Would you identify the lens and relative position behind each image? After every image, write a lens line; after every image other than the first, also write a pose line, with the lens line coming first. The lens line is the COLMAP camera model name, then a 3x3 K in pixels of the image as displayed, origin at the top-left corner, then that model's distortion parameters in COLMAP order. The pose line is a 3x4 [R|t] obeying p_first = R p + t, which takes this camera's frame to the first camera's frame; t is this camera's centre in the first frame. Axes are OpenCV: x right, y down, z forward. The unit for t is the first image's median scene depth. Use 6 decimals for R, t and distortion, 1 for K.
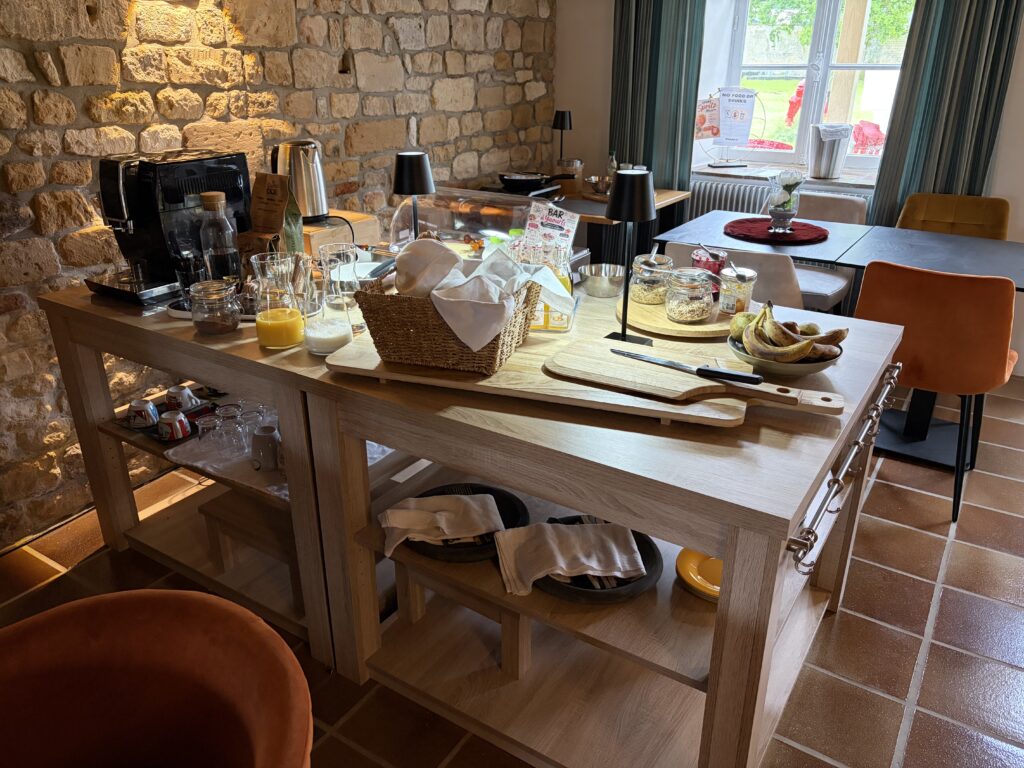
lens RADIAL K [[779.1, 0, 512.0], [0, 779.1, 384.0], [0, 0, 1]] dist [0.045807, -0.002957]
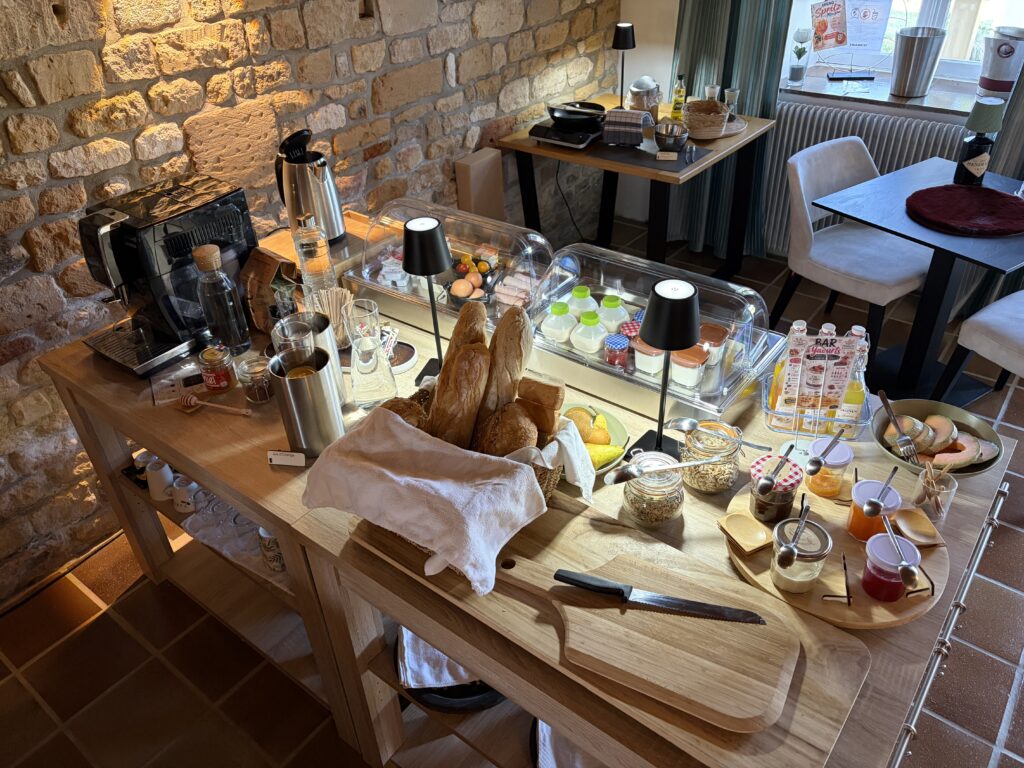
lens RADIAL K [[779.1, 0, 512.0], [0, 779.1, 384.0], [0, 0, 1]] dist [0.045807, -0.002957]
pose [[0.995216, 0.012003, -0.096957, 0.043201], [0.008106, 0.978858, 0.204380, -0.223202], [0.097361, -0.204188, 0.974078, 0.113569]]
